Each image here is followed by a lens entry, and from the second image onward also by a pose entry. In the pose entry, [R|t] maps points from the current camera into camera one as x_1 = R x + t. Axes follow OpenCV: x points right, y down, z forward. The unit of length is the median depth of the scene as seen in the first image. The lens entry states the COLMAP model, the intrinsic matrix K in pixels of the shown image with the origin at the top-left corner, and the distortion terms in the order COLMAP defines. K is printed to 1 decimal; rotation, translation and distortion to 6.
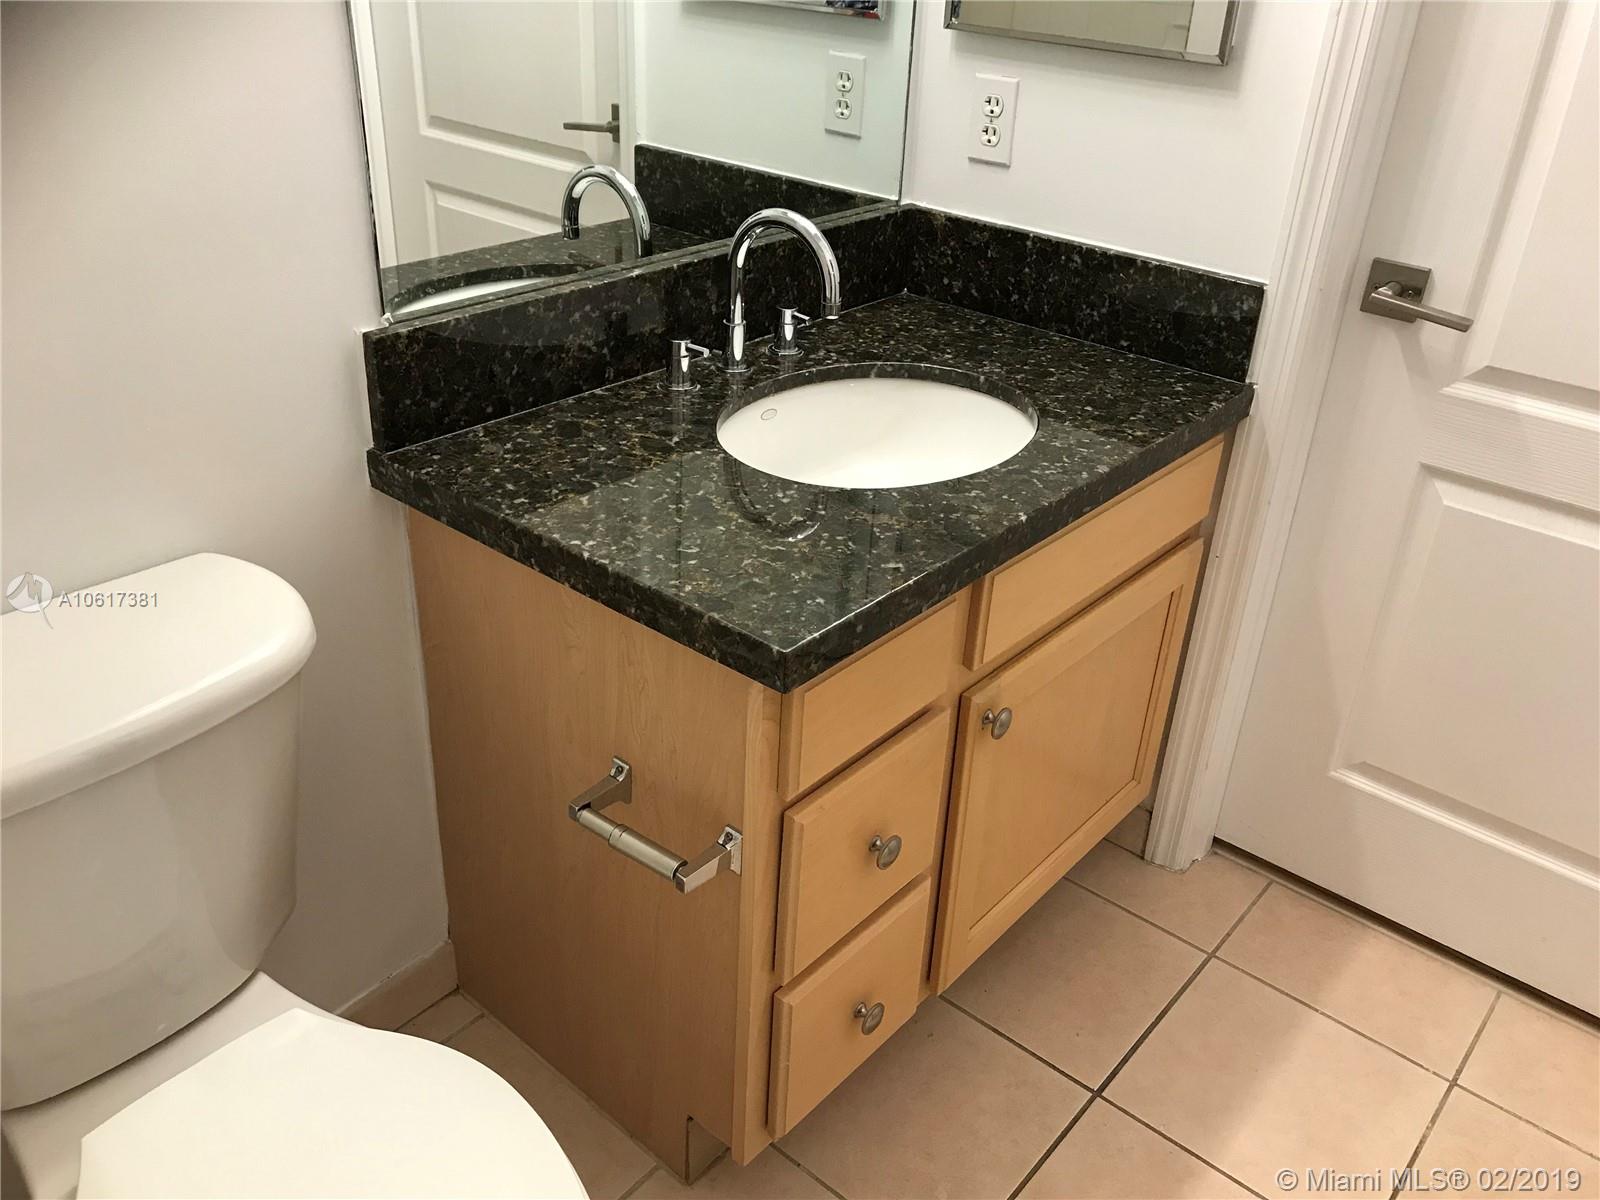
lens RADIAL K [[1308.4, 0, 800.5], [0, 1308.4, 600.6], [0, 0, 1]] dist [0.043864, -0.056334]
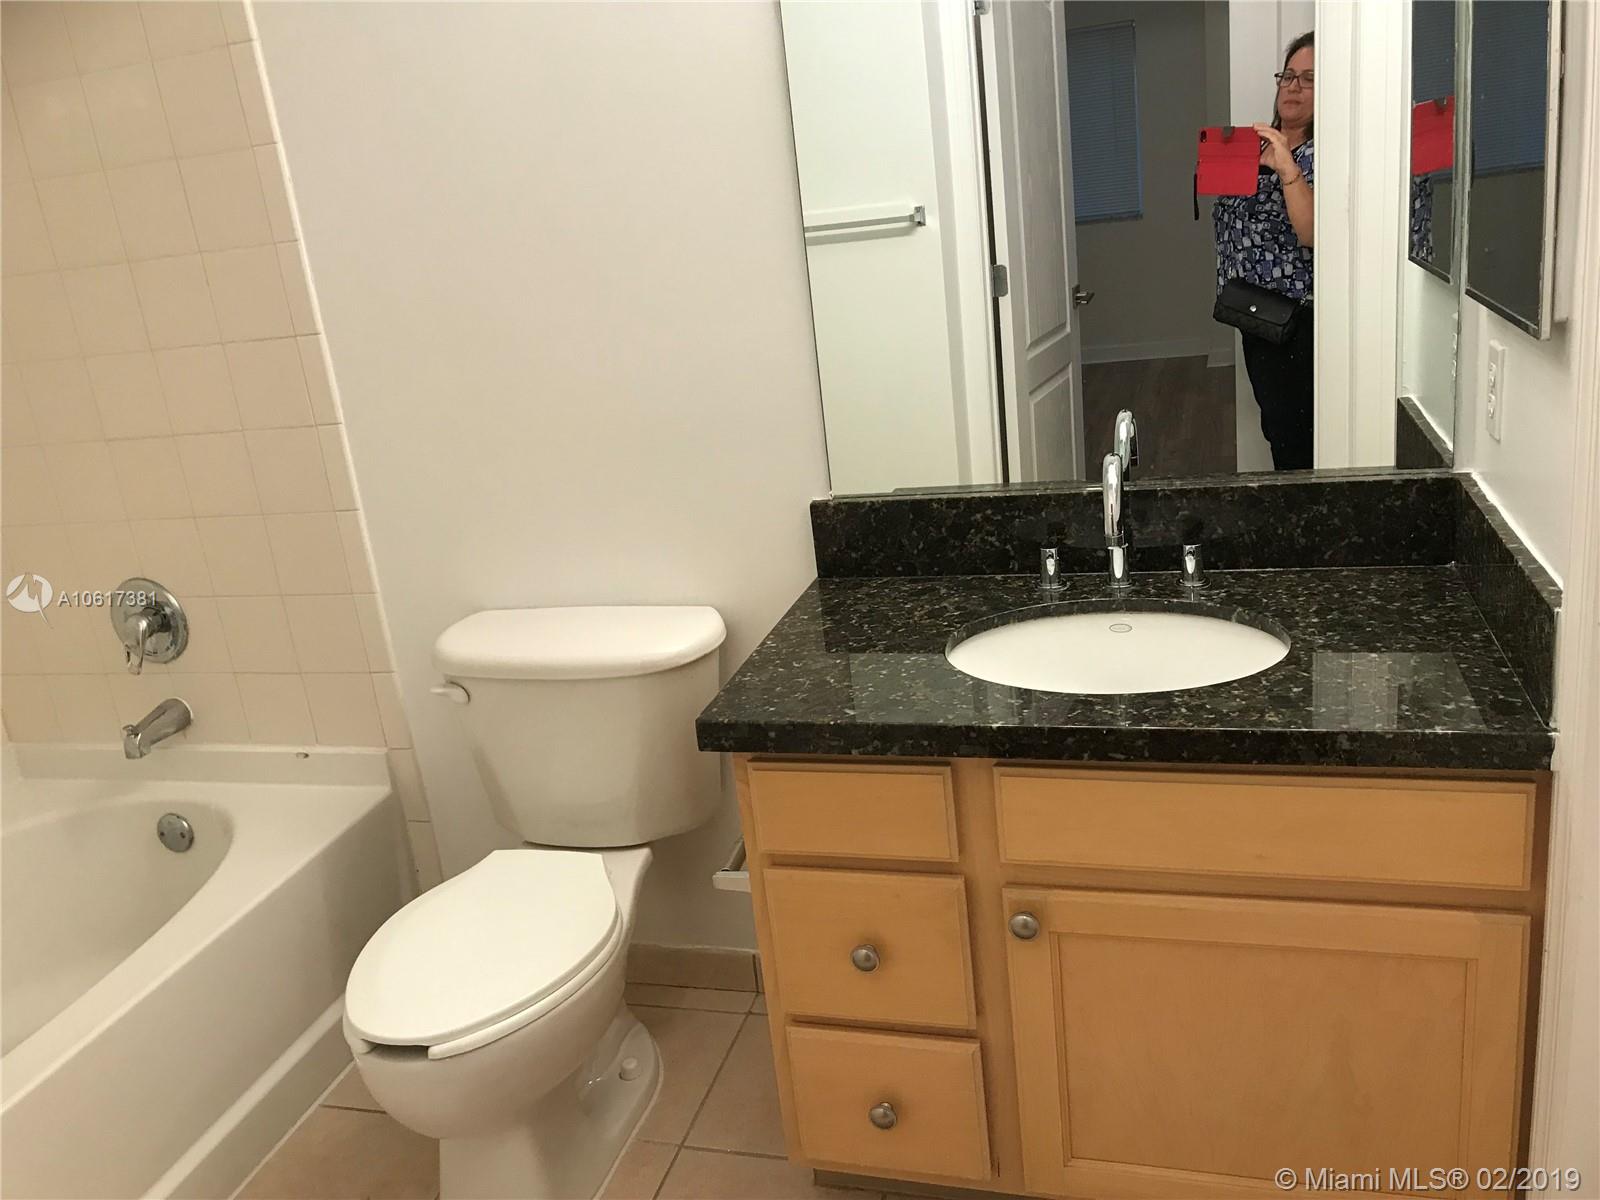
lens RADIAL K [[1308.4, 0, 793.9], [0, 1308.4, 595.8], [0, 0, 1]] dist [0.043864, -0.056334]
pose [[0.403396, 0.190686, -0.894936, 0.955839], [-0.326577, 0.943635, 0.053856, -0.150972], [0.854763, 0.270540, 0.442932, 0.273709]]
